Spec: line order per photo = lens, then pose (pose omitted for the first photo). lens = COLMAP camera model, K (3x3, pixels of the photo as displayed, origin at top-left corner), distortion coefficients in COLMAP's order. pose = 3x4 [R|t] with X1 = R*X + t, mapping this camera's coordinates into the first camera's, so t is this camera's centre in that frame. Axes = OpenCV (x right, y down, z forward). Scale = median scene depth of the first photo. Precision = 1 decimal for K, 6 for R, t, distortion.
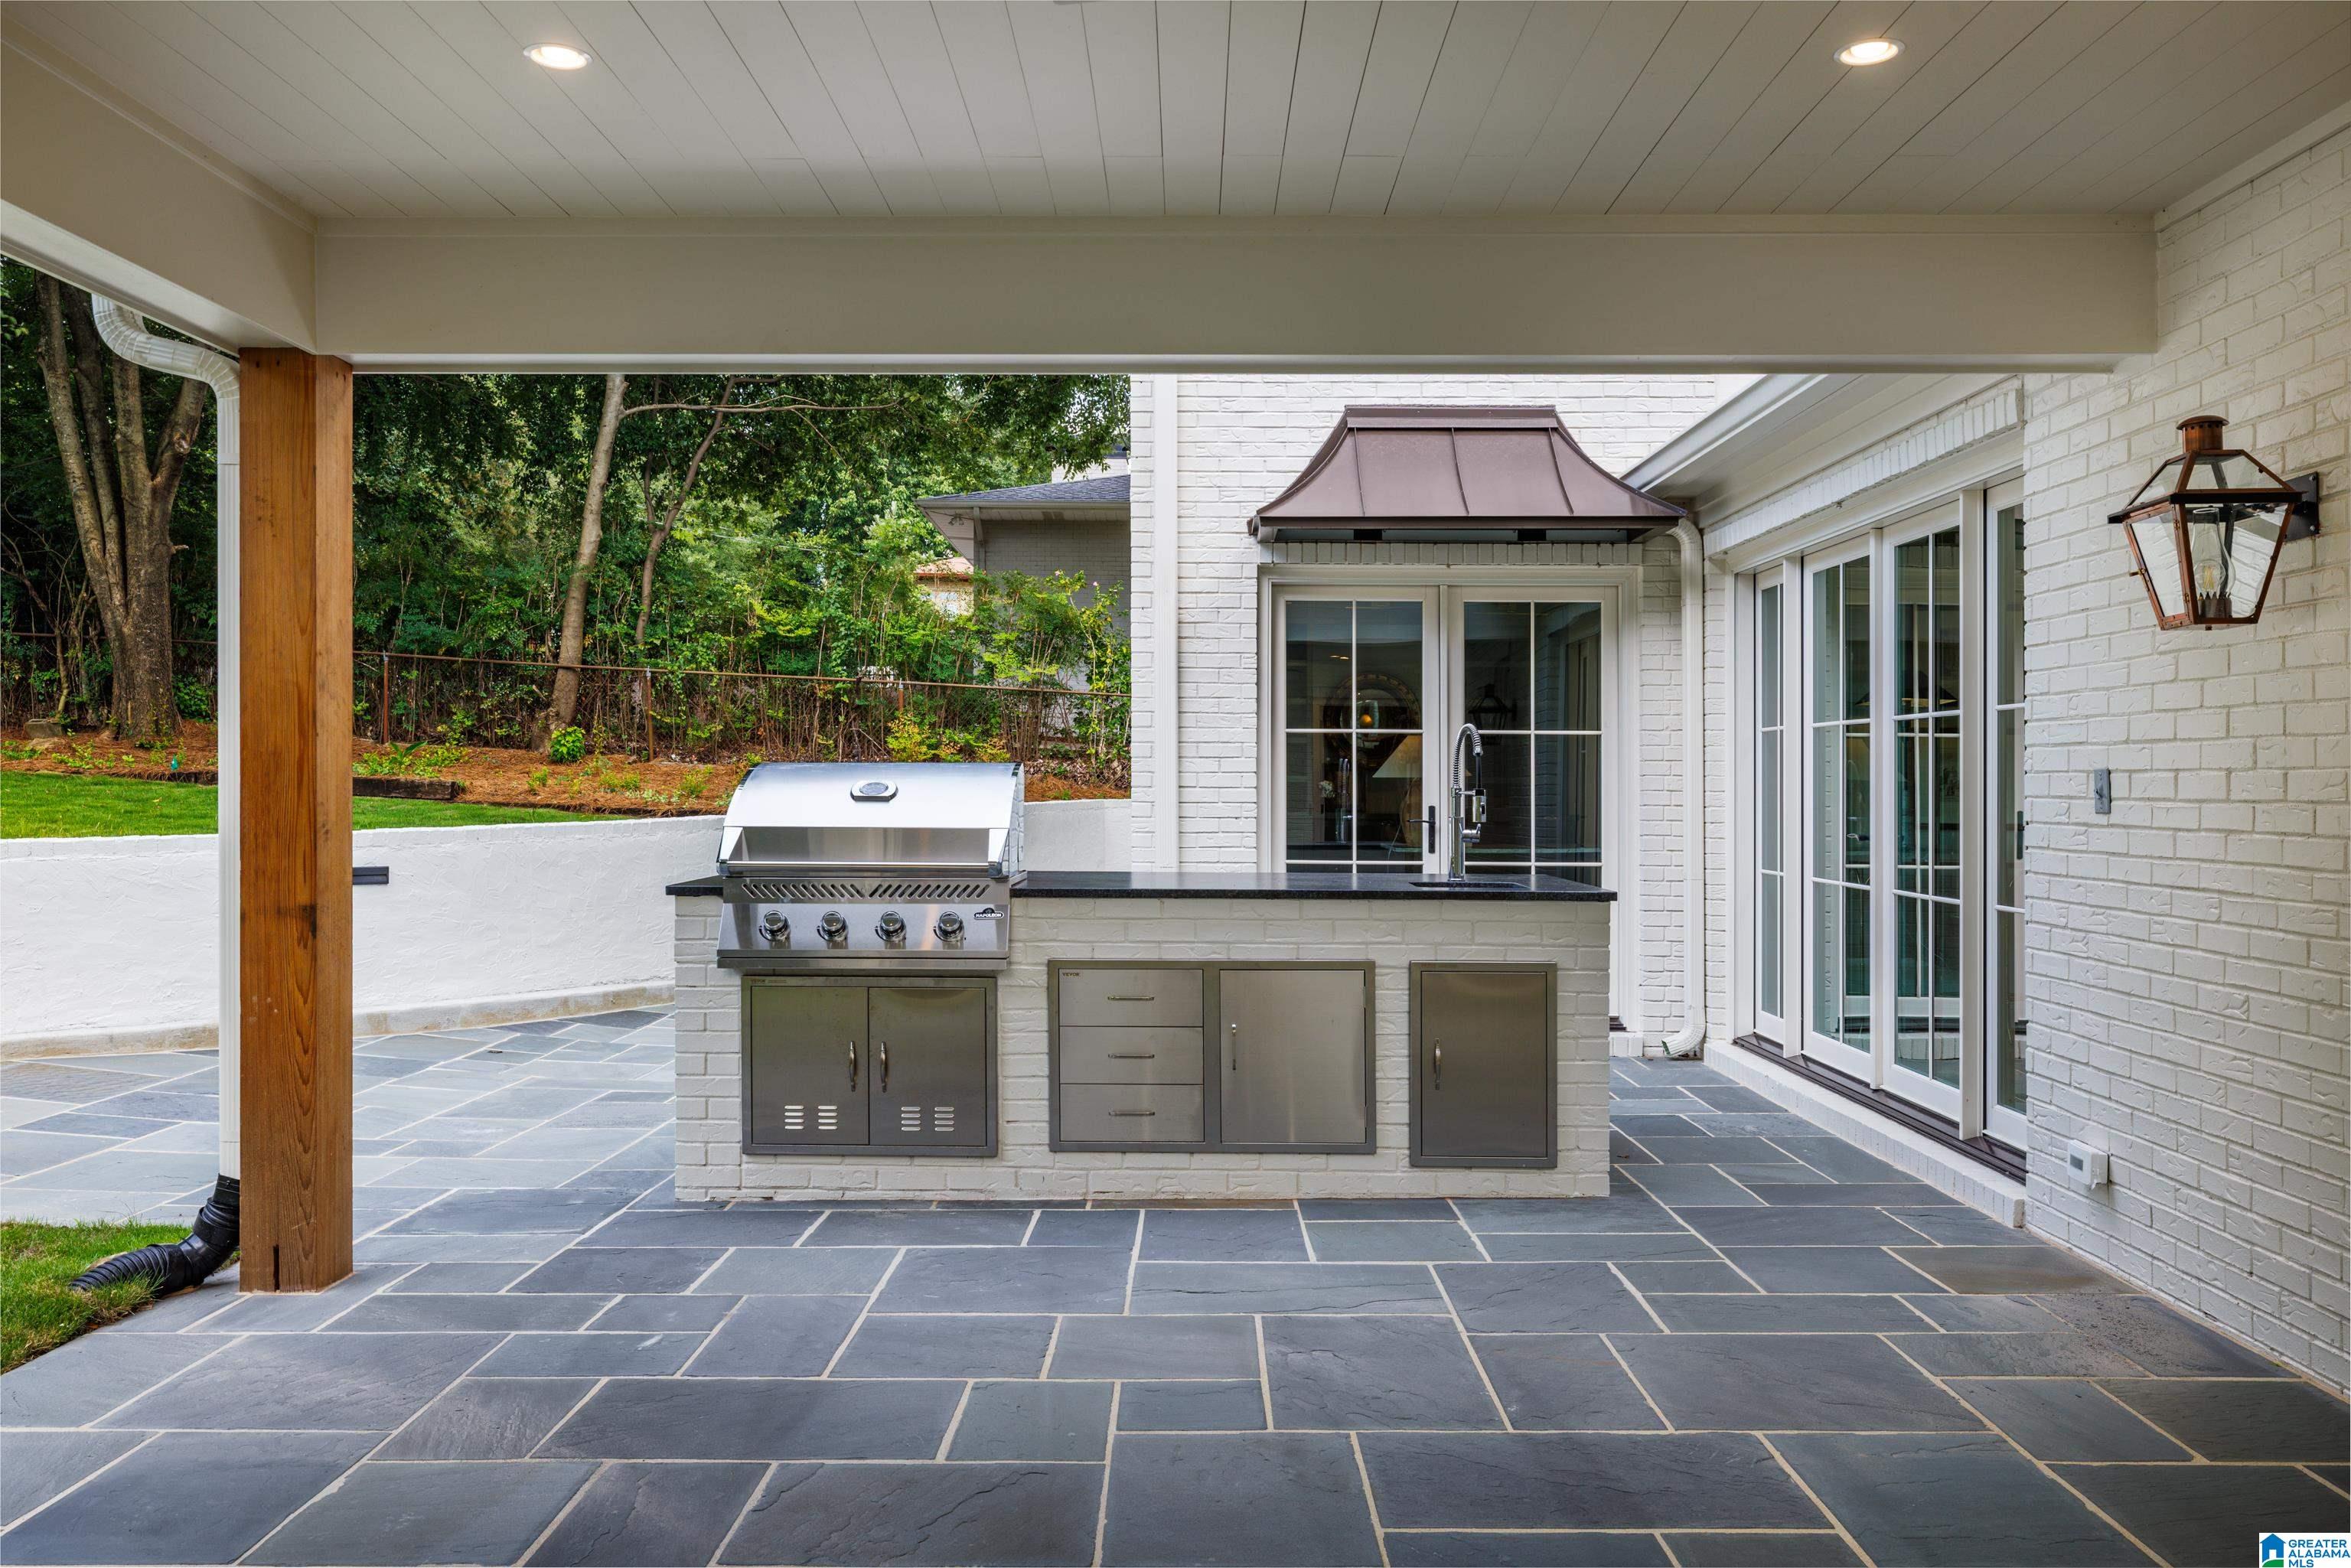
lens RADIAL K [[1863.1, 0, 1199.9], [0, 1863.1, 781.4], [0, 0, 1]] dist [0.025975, 0.005794]
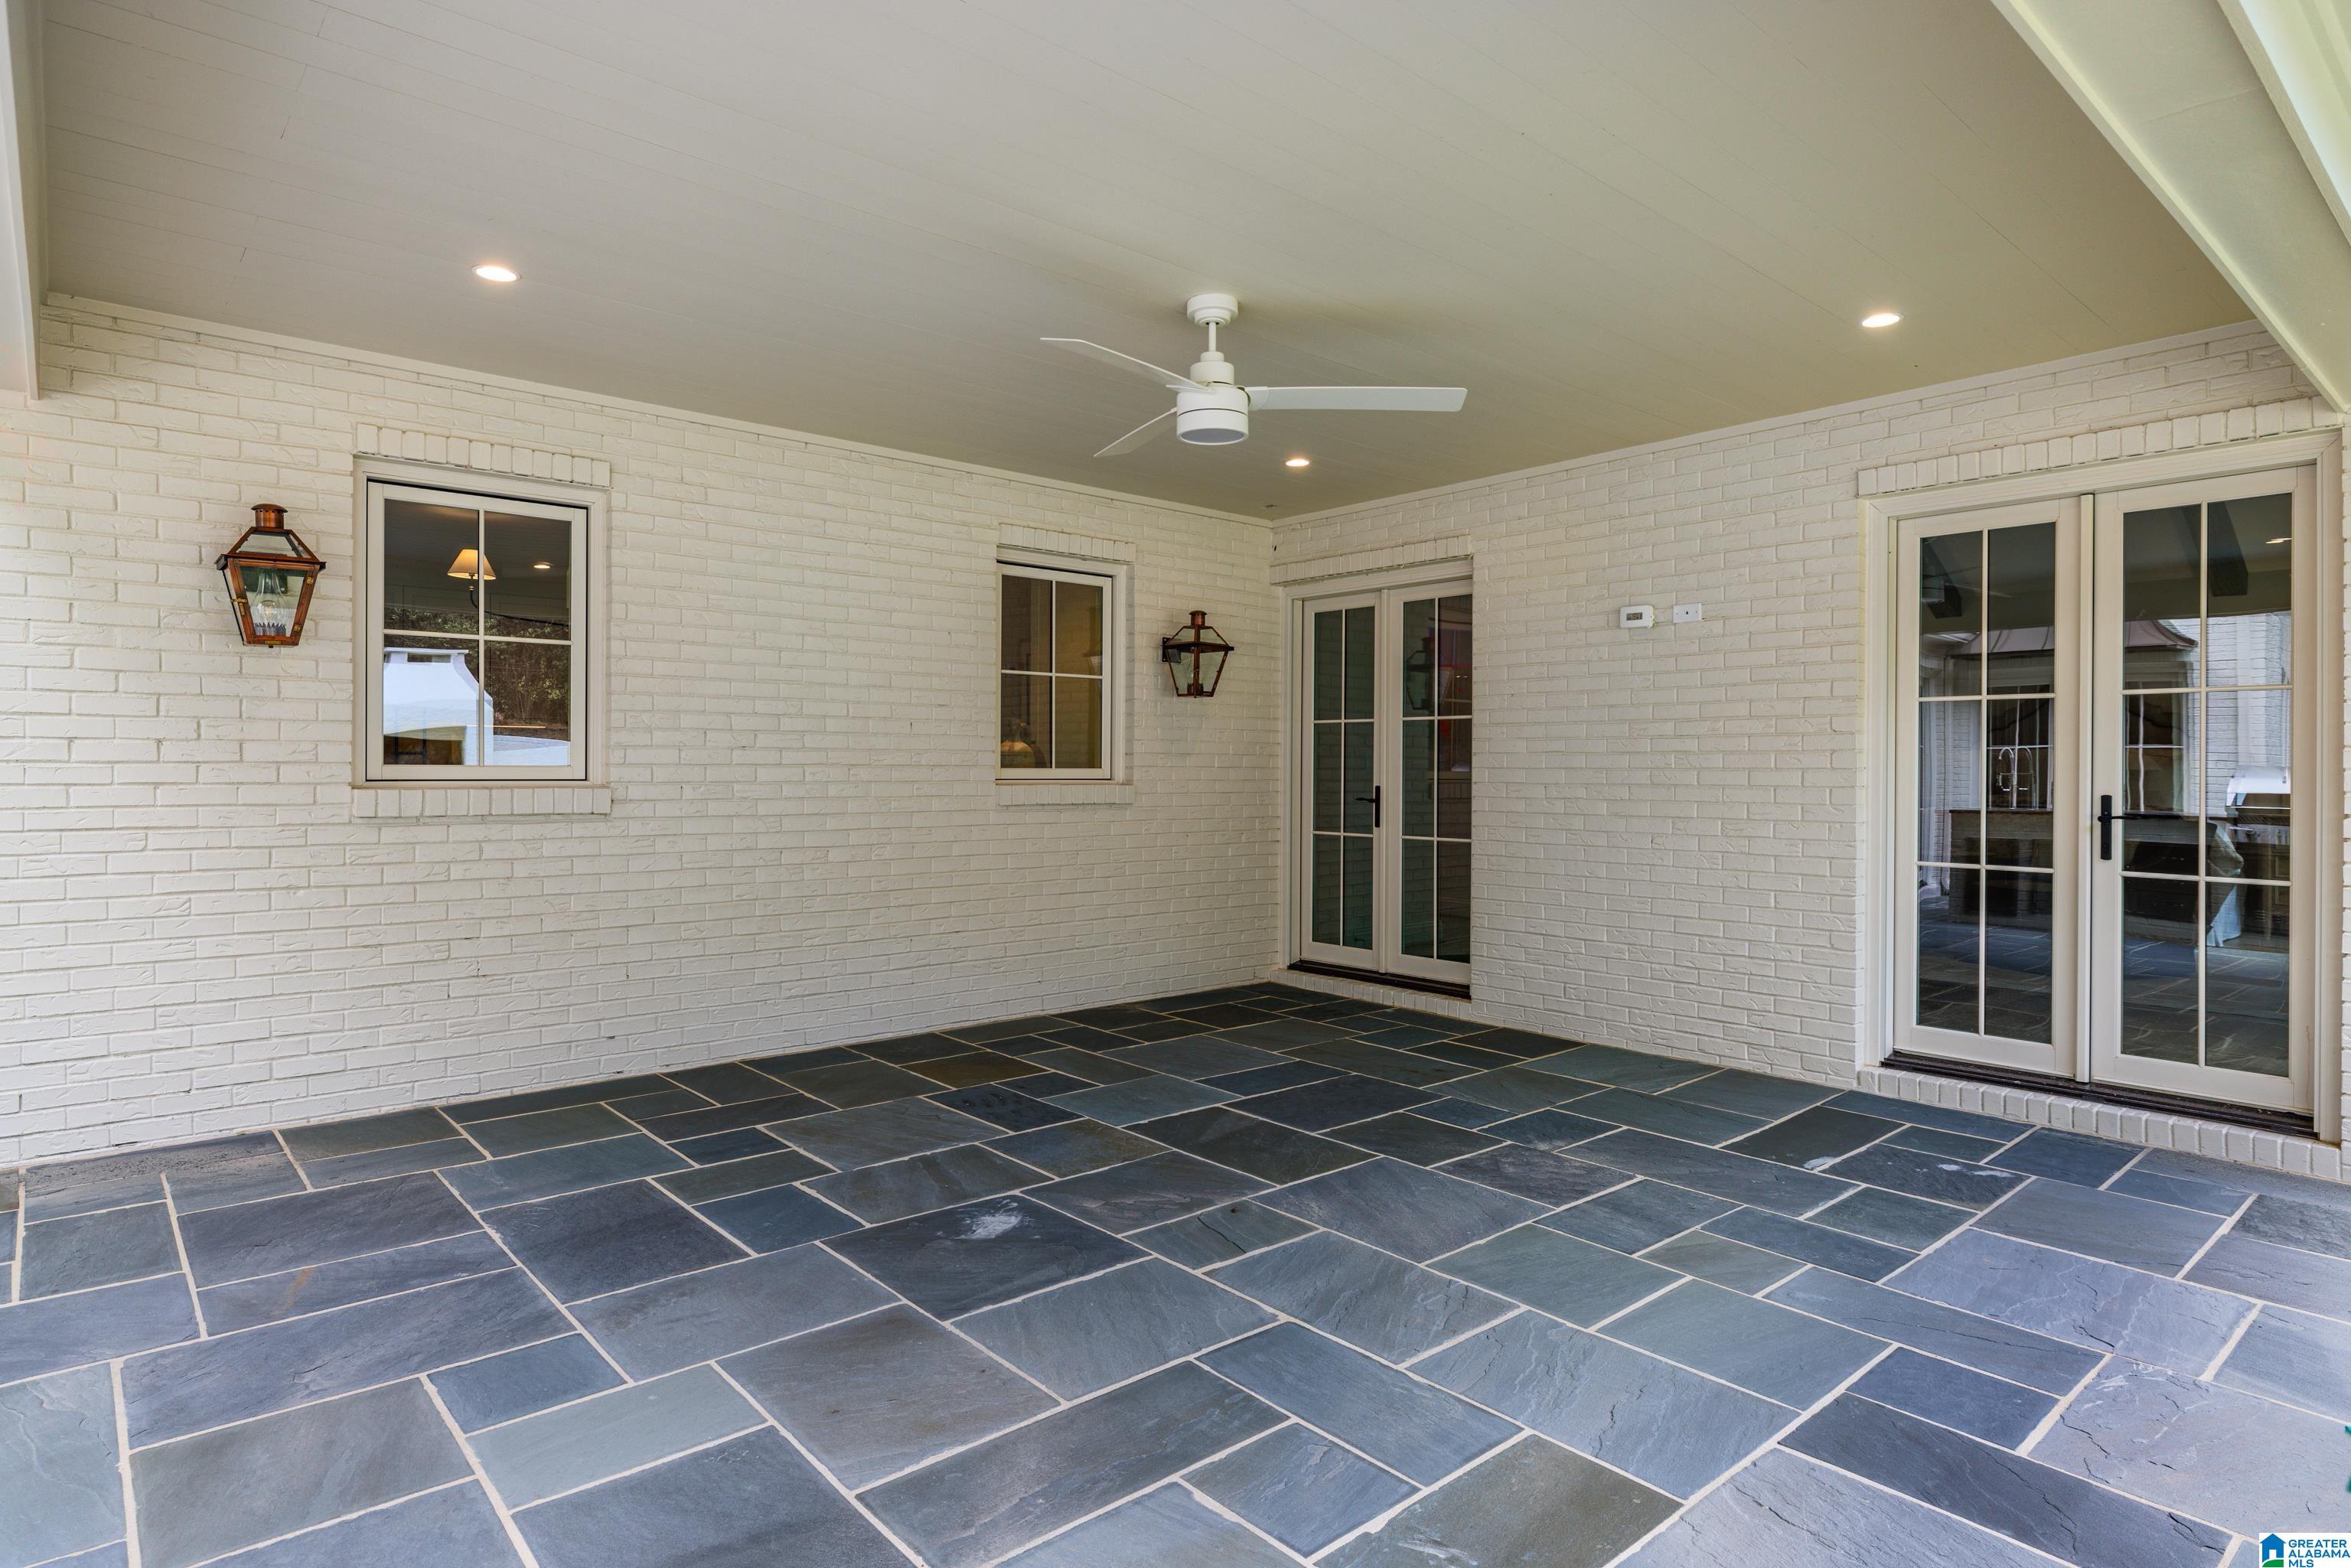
lens RADIAL K [[1307.7, 0, 1153.5], [0, 1307.7, 767.3], [0, 0, 1]] dist [-0.002345, 0.000781]
pose [[-0.660996, -0.004596, 0.750375, -0.655541], [-0.005323, 0.999985, 0.001437, 0.009130], [-0.750370, -0.003044, -0.661011, 1.078043]]
